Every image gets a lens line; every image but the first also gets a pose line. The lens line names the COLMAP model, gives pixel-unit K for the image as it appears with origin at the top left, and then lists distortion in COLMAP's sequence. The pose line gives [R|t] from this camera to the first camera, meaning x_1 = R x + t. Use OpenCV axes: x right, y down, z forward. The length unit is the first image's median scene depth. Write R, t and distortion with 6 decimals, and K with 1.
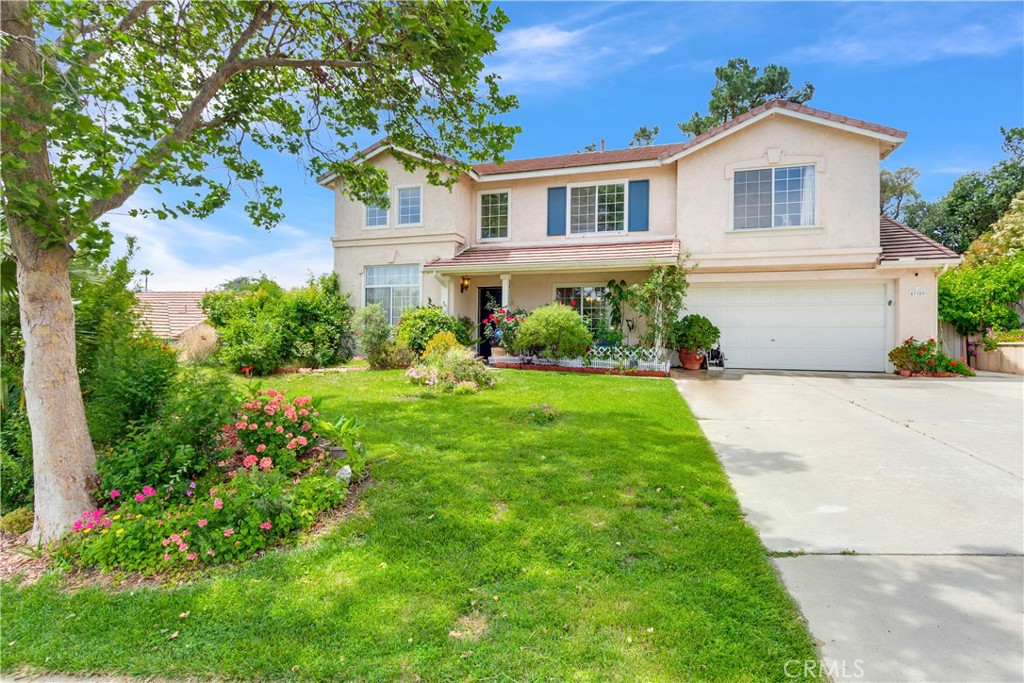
lens RADIAL K [[540.8, 0, 512.7], [0, 540.8, 336.9], [0, 0, 1]] dist [-0.003510, -0.000295]
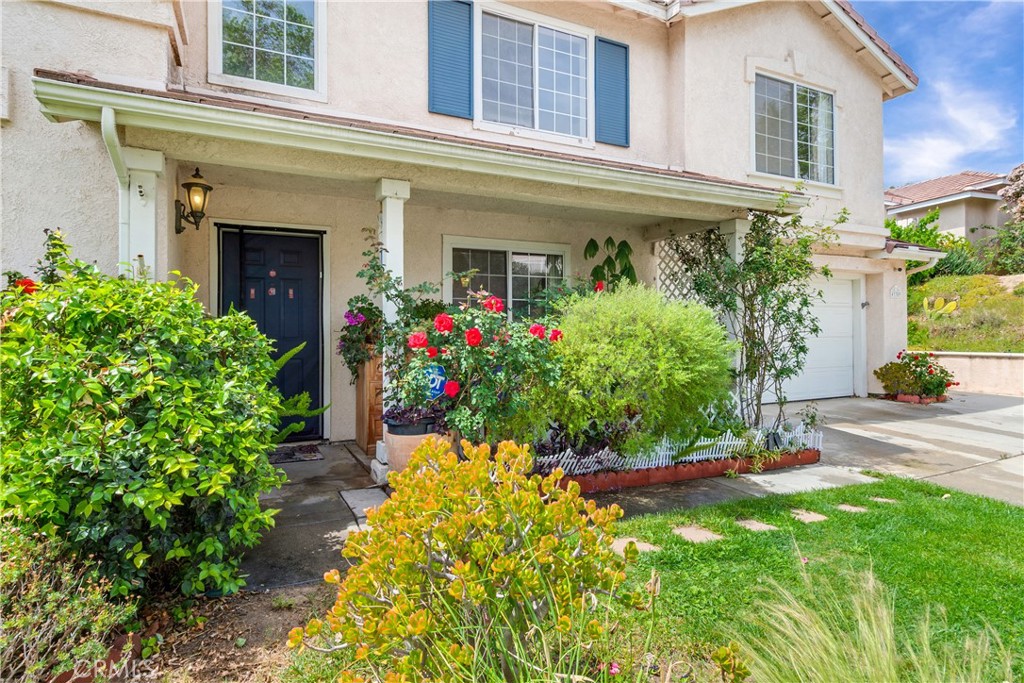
lens RADIAL K [[540.8, 0, 511.6], [0, 540.8, 337.0], [0, 0, 1]] dist [-0.003510, -0.000295]
pose [[0.723425, -0.017842, 0.690173, -0.171451], [0.015925, 0.999831, 0.009154, -0.028428], [-0.690220, 0.004369, 0.723587, 0.705708]]
